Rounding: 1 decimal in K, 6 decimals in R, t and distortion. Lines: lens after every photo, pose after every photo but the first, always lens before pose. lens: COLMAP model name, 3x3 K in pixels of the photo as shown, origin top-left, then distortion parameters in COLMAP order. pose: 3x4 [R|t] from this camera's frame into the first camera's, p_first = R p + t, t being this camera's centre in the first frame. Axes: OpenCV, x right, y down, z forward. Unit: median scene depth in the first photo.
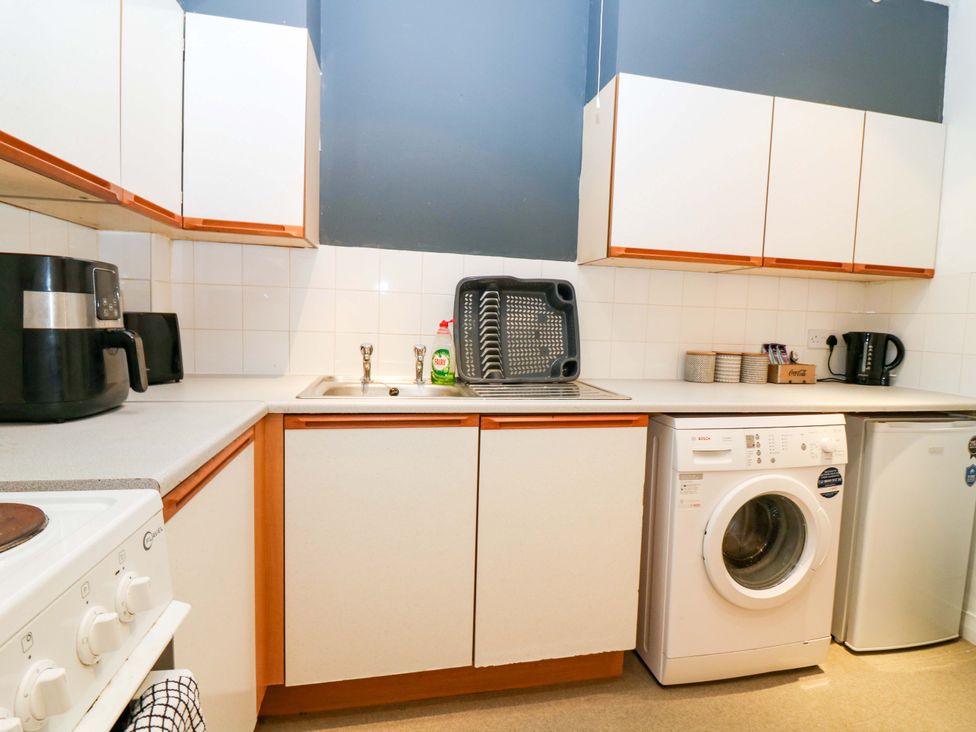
lens RADIAL K [[523.9, 0, 509.3], [0, 523.9, 360.3], [0, 0, 1]] dist [-0.008635, -0.003014]
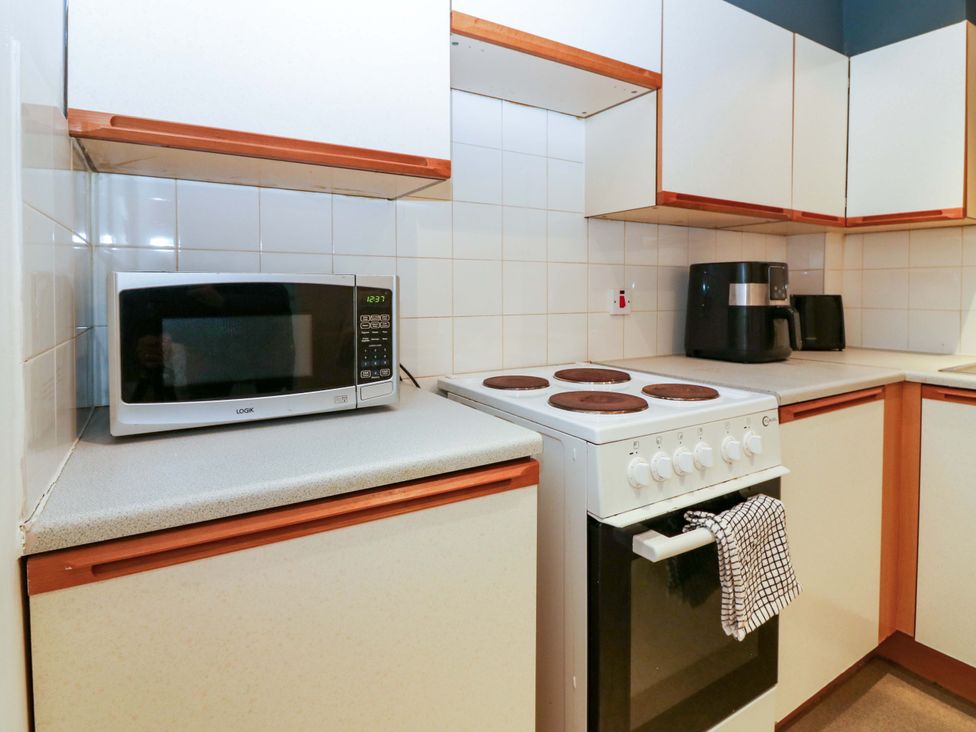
lens RADIAL K [[523.9, 0, 464.3], [0, 523.9, 300.3], [0, 0, 1]] dist [-0.008635, -0.003014]
pose [[0.294256, -0.013655, -0.955629, 0.274837], [-0.064997, 0.997297, -0.034264, 0.022823], [0.953514, 0.072195, 0.292573, -0.207828]]
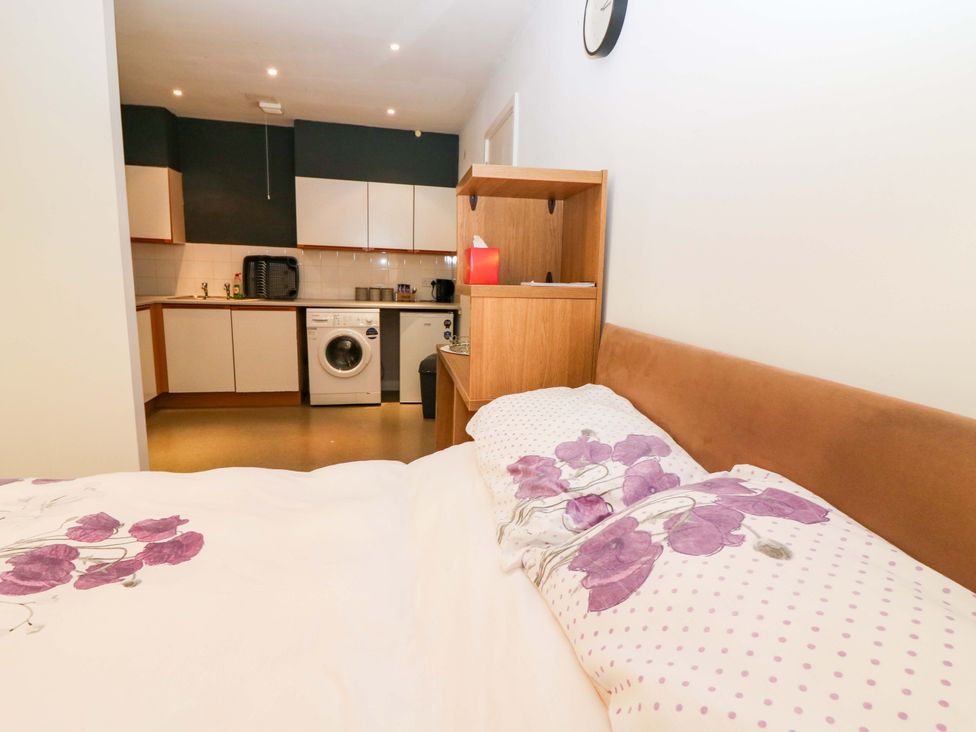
lens RADIAL K [[523.9, 0, 520.0], [0, 523.9, 361.4], [0, 0, 1]] dist [-0.008635, -0.003014]
pose [[0.999844, 0.000586, 0.017641, 1.377077], [-0.002133, 0.996135, 0.087805, 0.140900], [-0.017521, -0.087829, 0.995981, -1.808690]]
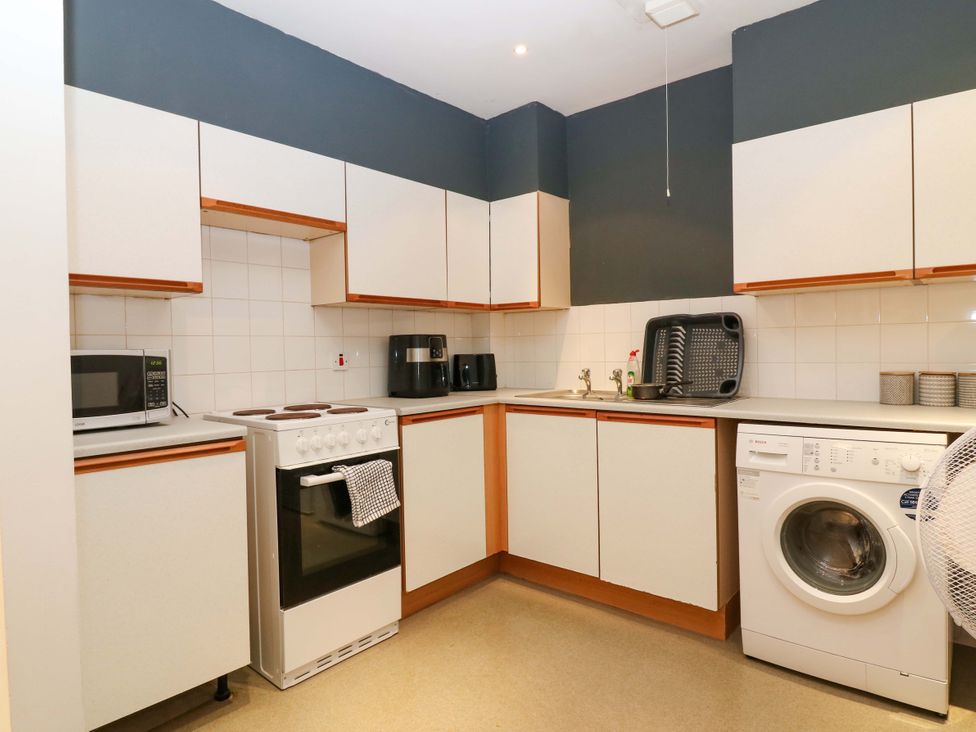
lens RADIAL K [[589.7, 0, 469.7], [0, 589.7, 357.7], [0, 0, 1]] dist [-0.008681, -0.004479]
pose [[0.576694, -0.033308, -0.816281, 1.045986], [-0.025463, 0.997950, -0.058710, 0.052356], [0.816563, 0.054643, 0.574664, -0.300415]]
